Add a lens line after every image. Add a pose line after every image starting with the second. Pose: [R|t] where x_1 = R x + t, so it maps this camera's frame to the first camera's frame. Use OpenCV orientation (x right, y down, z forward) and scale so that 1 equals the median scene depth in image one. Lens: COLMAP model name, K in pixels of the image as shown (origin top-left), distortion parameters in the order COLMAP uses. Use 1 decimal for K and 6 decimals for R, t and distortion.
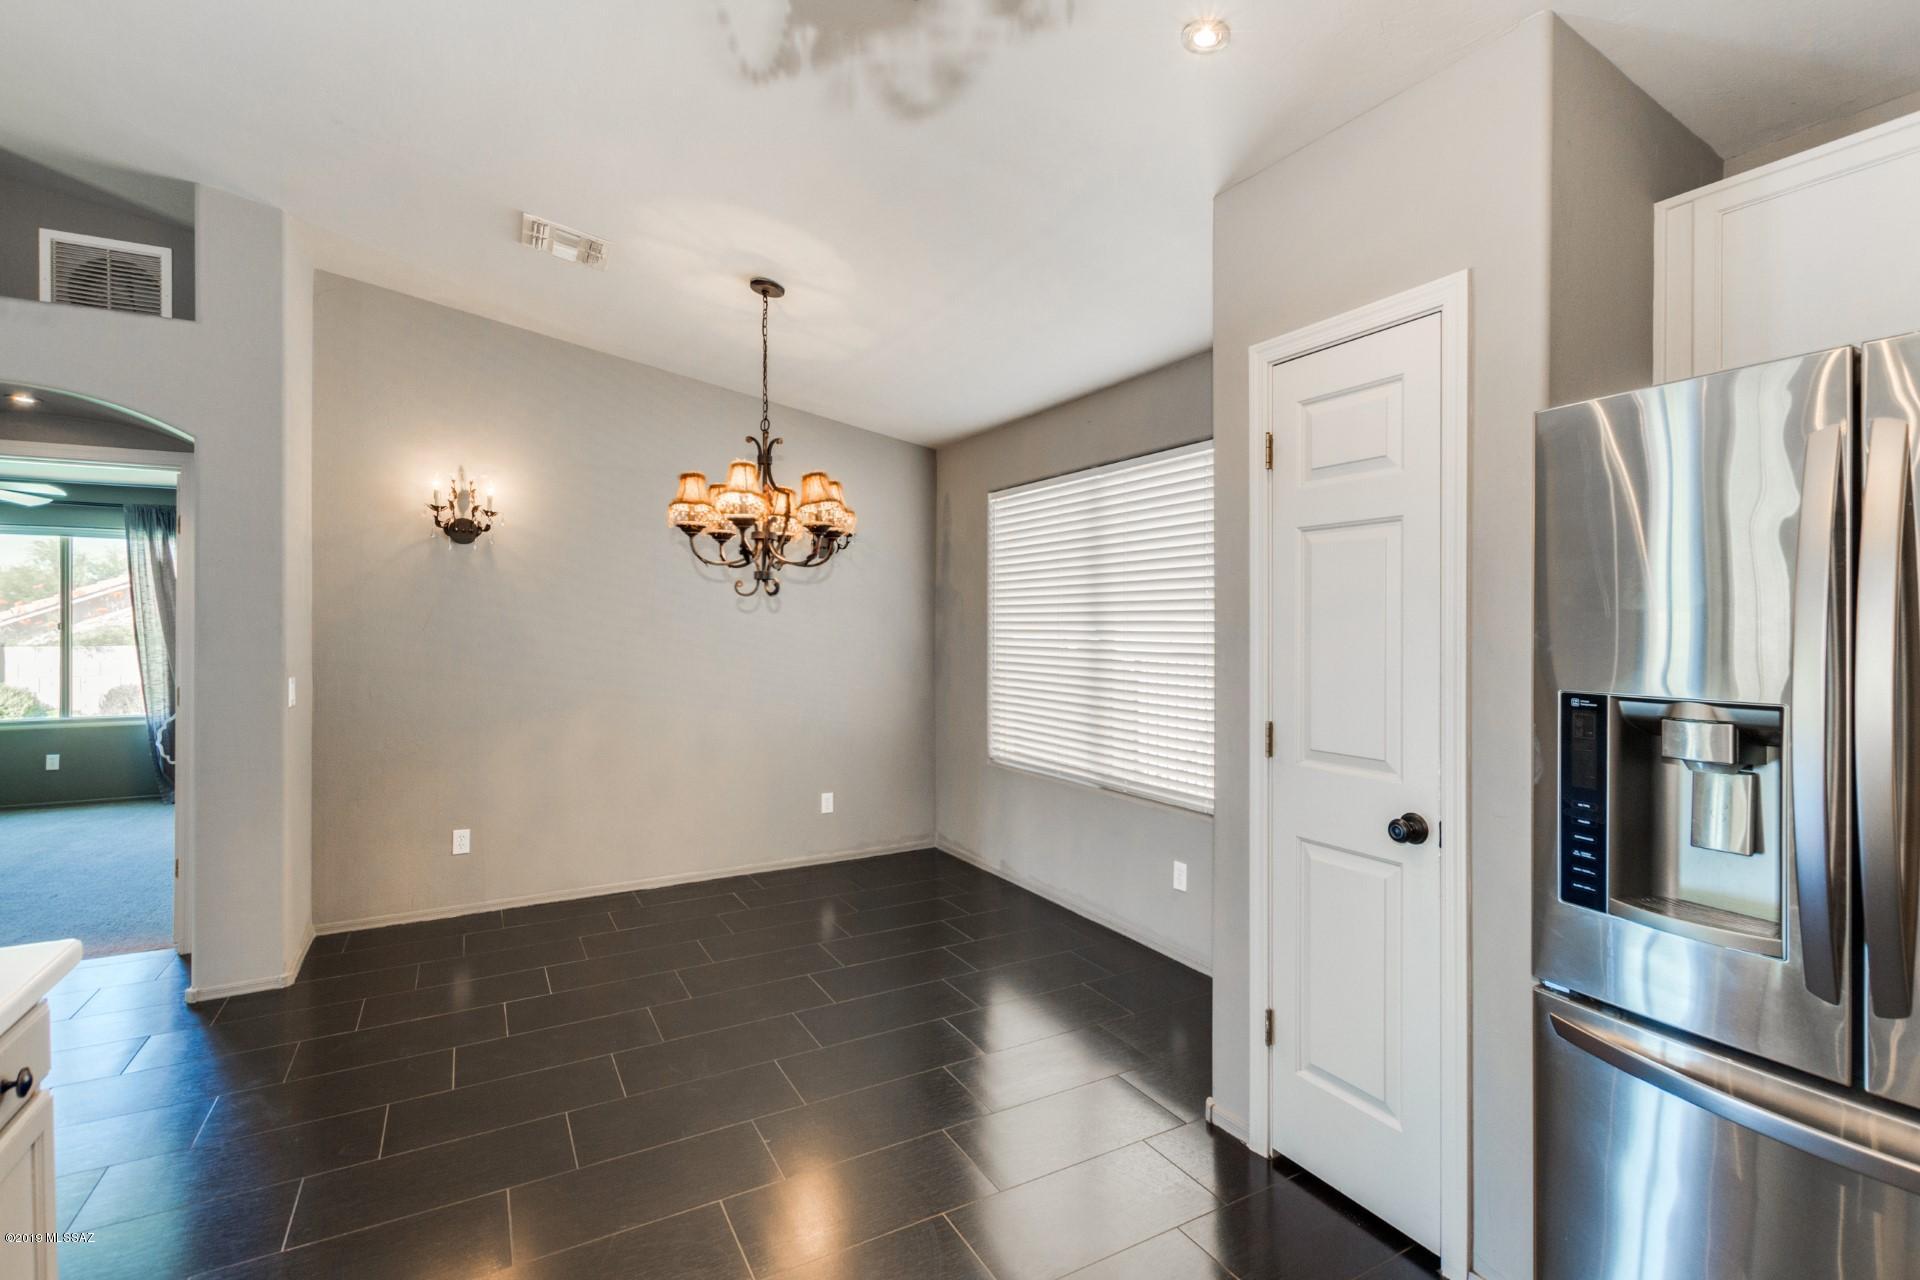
lens RADIAL K [[889.6, 0, 964.9], [0, 889.6, 615.8], [0, 0, 1]] dist [0.001114, -0.000237]
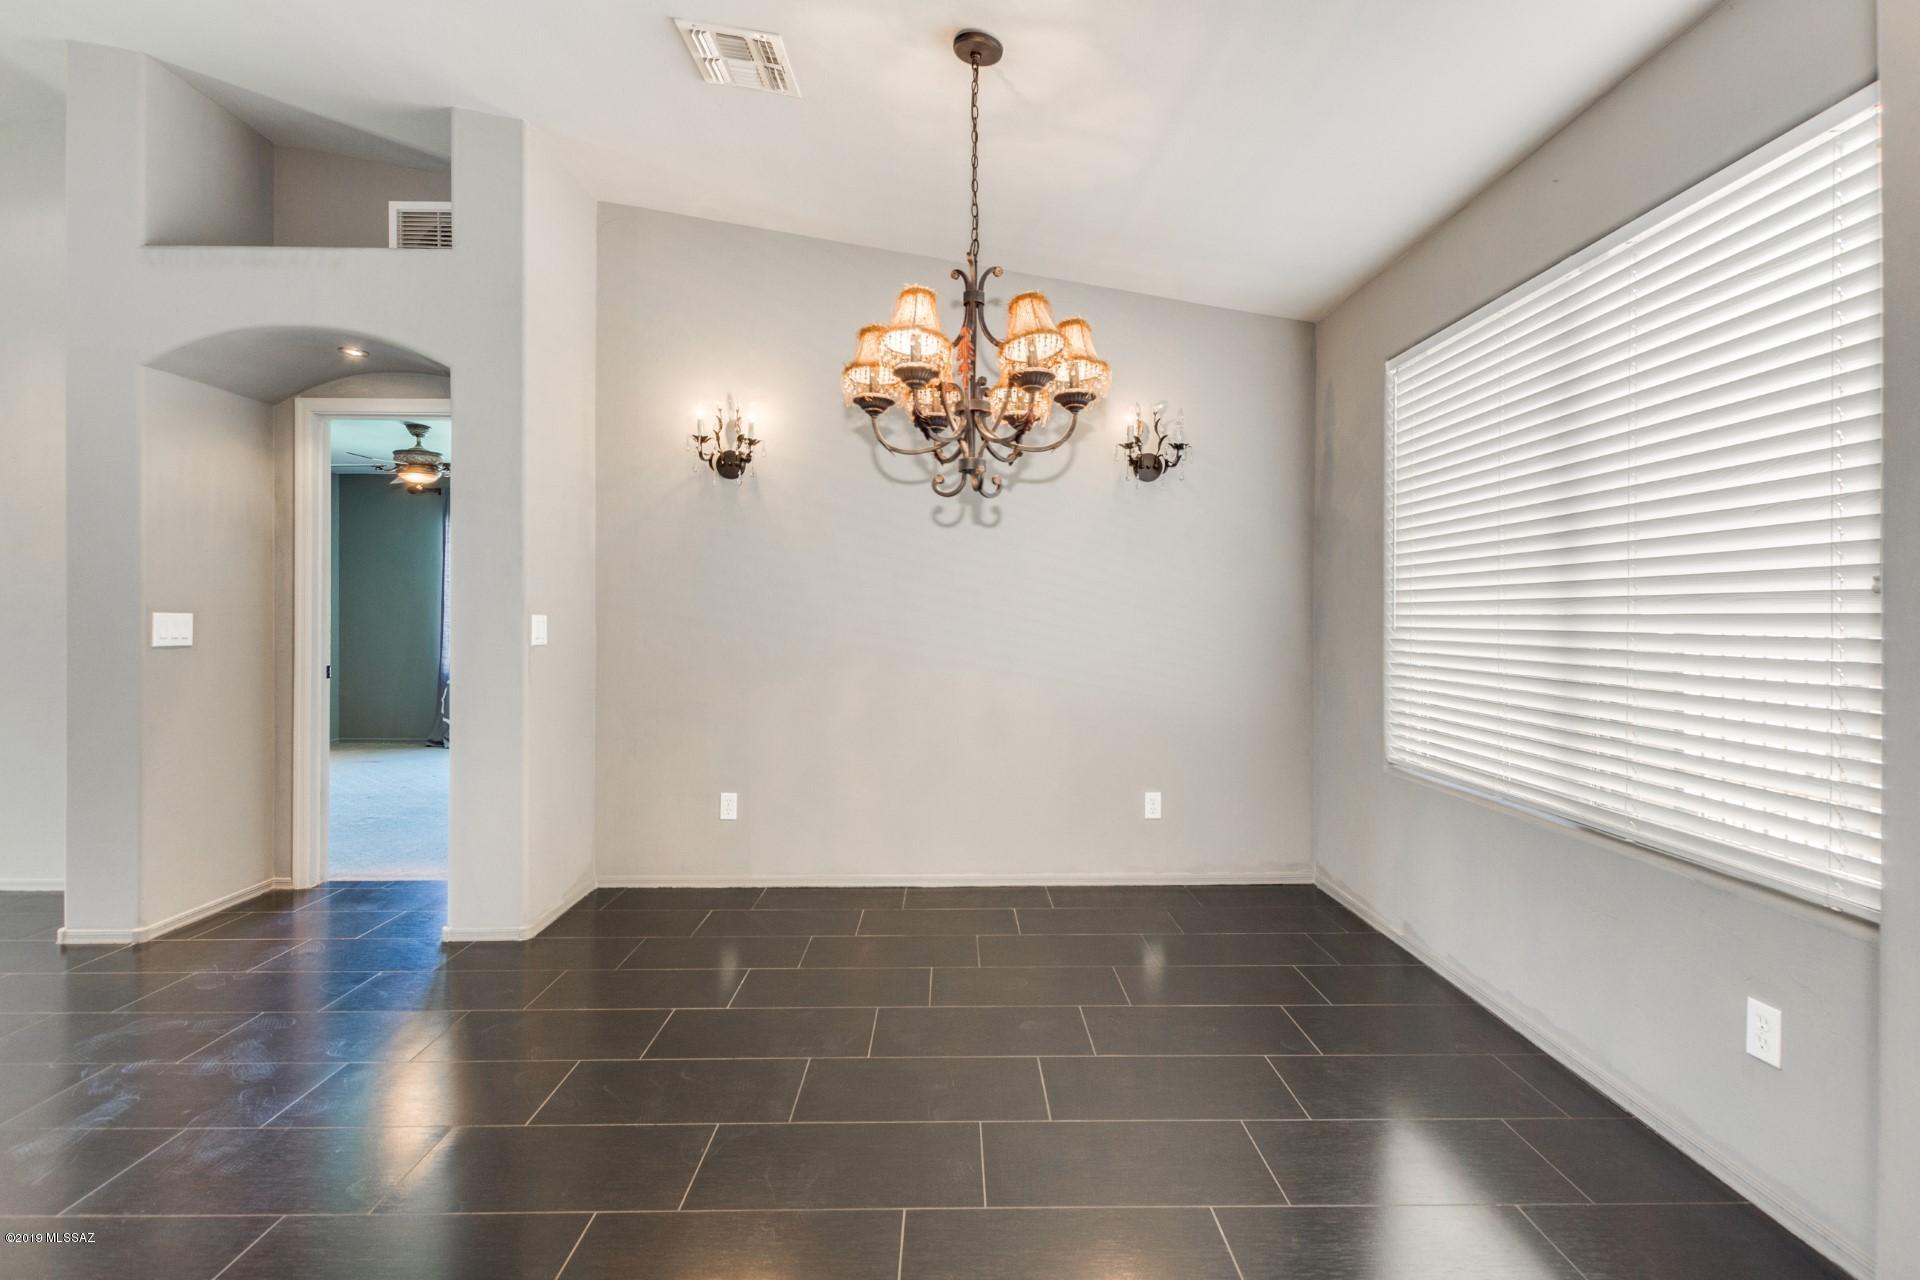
lens RADIAL K [[897.4, 0, 955.6], [0, 897.4, 610.3], [0, 0, 1]] dist [0.001777, -0.000003]
pose [[0.877190, -0.001445, -0.480142, 0.070329], [0.002312, 0.999997, 0.001213, 0.048025], [0.480139, -0.002174, 0.877190, 0.277504]]
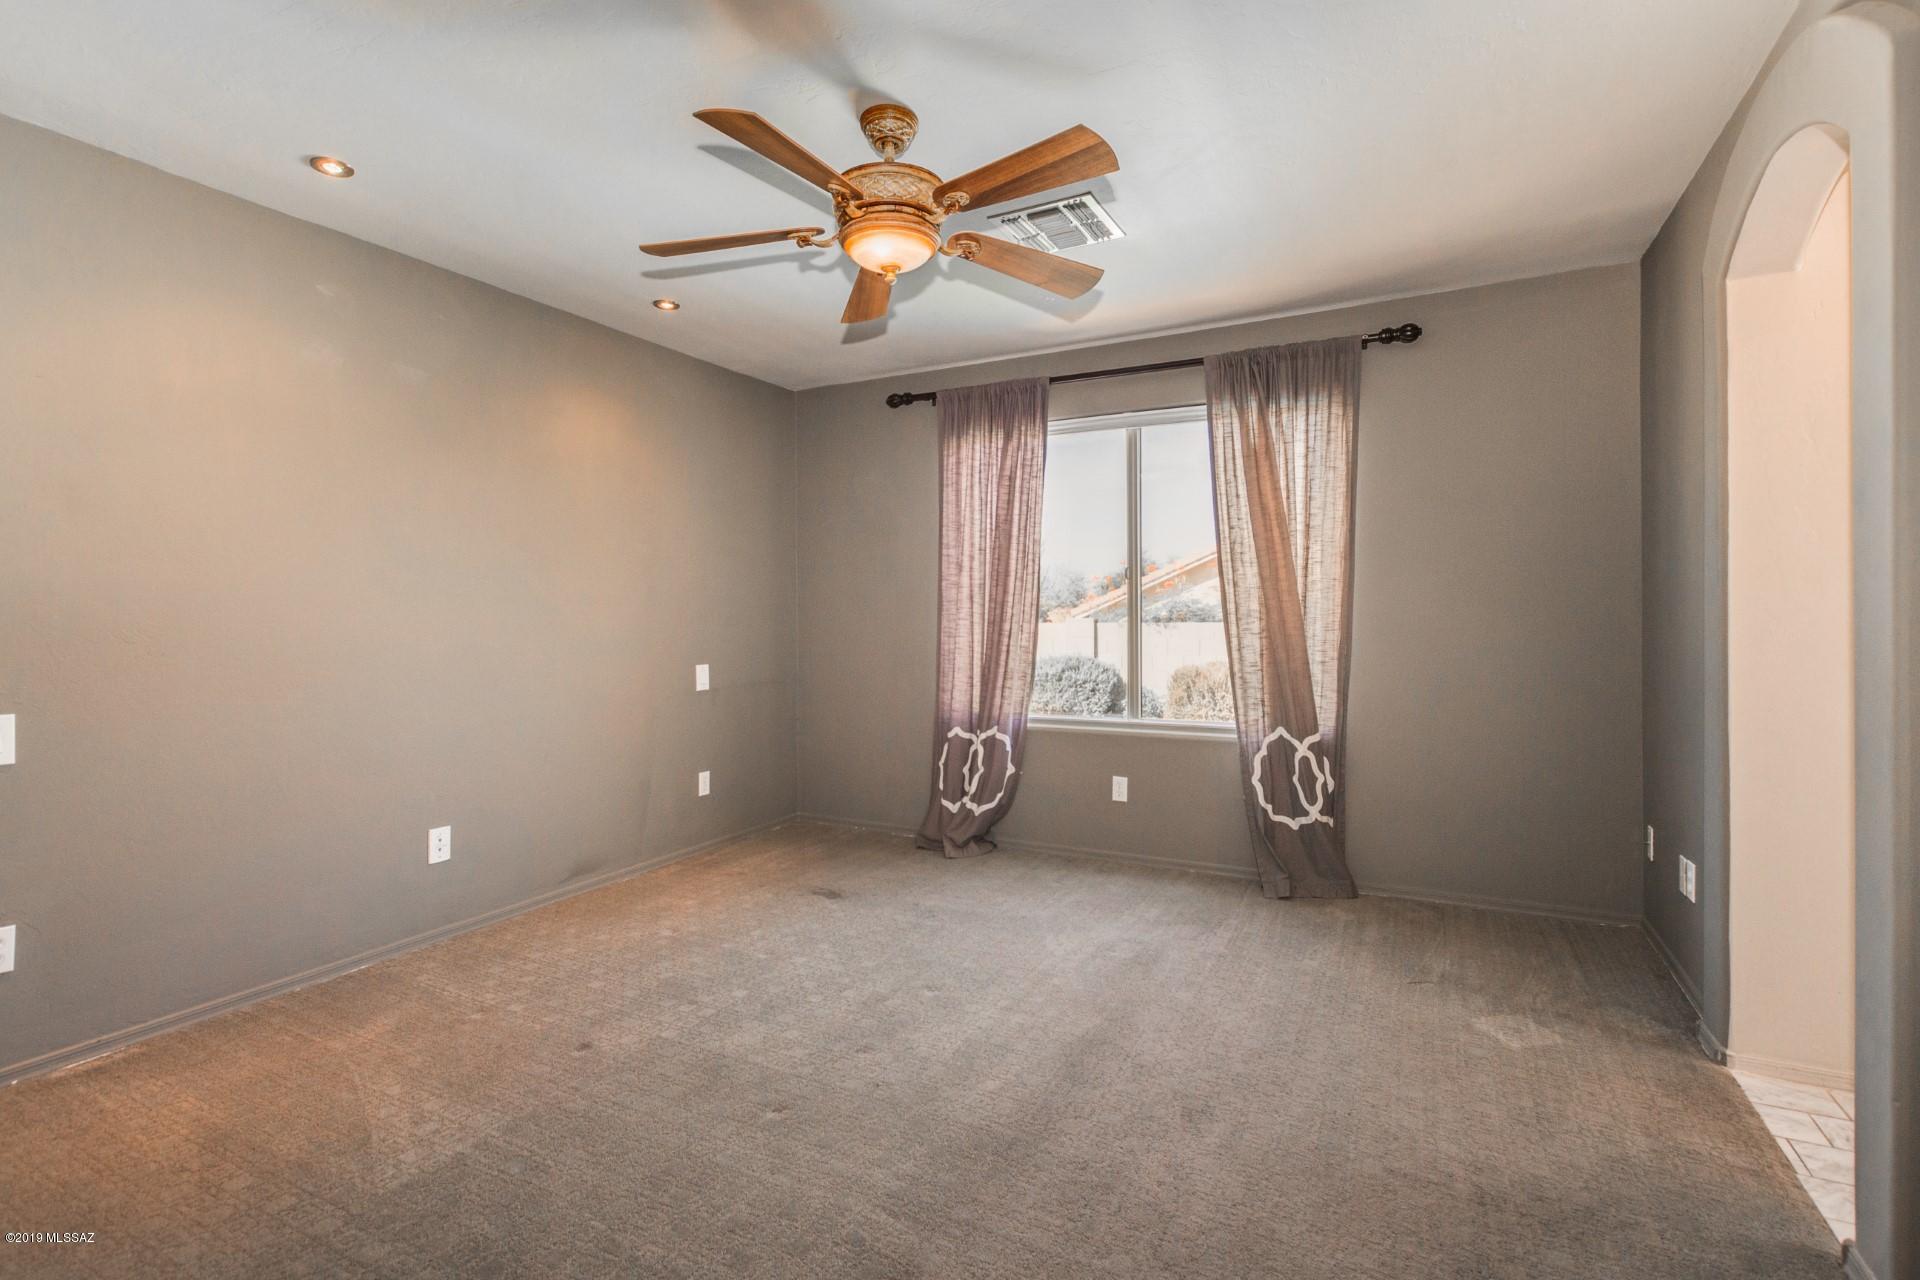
lens RADIAL K [[889.6, 0, 964.9], [0, 889.6, 615.8], [0, 0, 1]] dist [0.001114, -0.000237]
pose [[0.550125, -0.000700, -0.835082, -0.807293], [0.004313, 0.999989, 0.002002, 0.059561], [0.835071, -0.004703, 0.550122, 0.811614]]
